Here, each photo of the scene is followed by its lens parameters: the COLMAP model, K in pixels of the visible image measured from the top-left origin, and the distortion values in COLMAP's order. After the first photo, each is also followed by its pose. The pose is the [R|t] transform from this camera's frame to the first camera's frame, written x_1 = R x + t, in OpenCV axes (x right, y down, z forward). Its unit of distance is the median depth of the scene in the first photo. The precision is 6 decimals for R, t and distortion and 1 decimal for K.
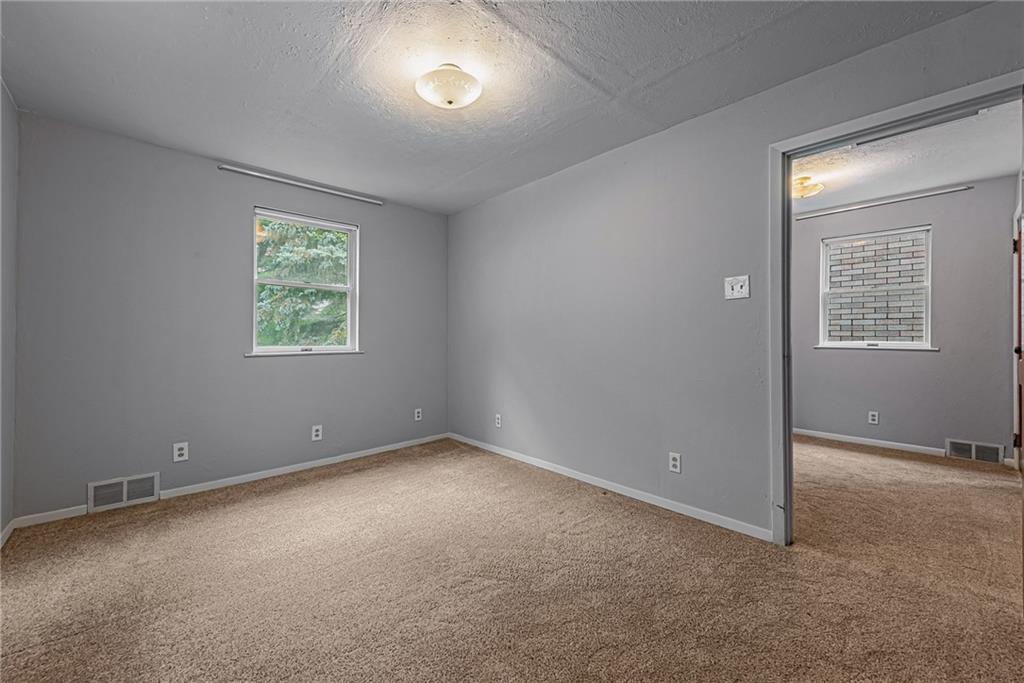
lens RADIAL K [[412.6, 0, 513.1], [0, 412.6, 315.2], [0, 0, 1]] dist [-0.000686, -0.000263]
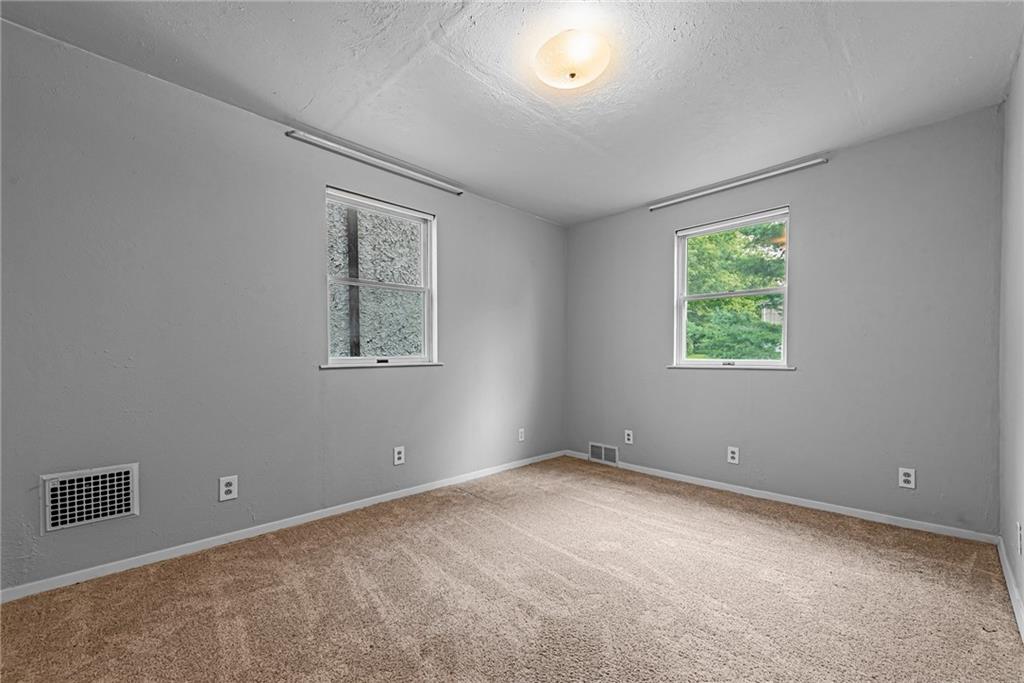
lens RADIAL K [[407.7, 0, 514.8], [0, 407.7, 343.1], [0, 0, 1]] dist [0.017170, -0.000161]
pose [[0.022770, -0.028296, -0.999340, 0.500090], [0.056759, 0.998024, -0.026966, 0.042452], [0.998128, -0.056107, 0.024331, 0.602162]]
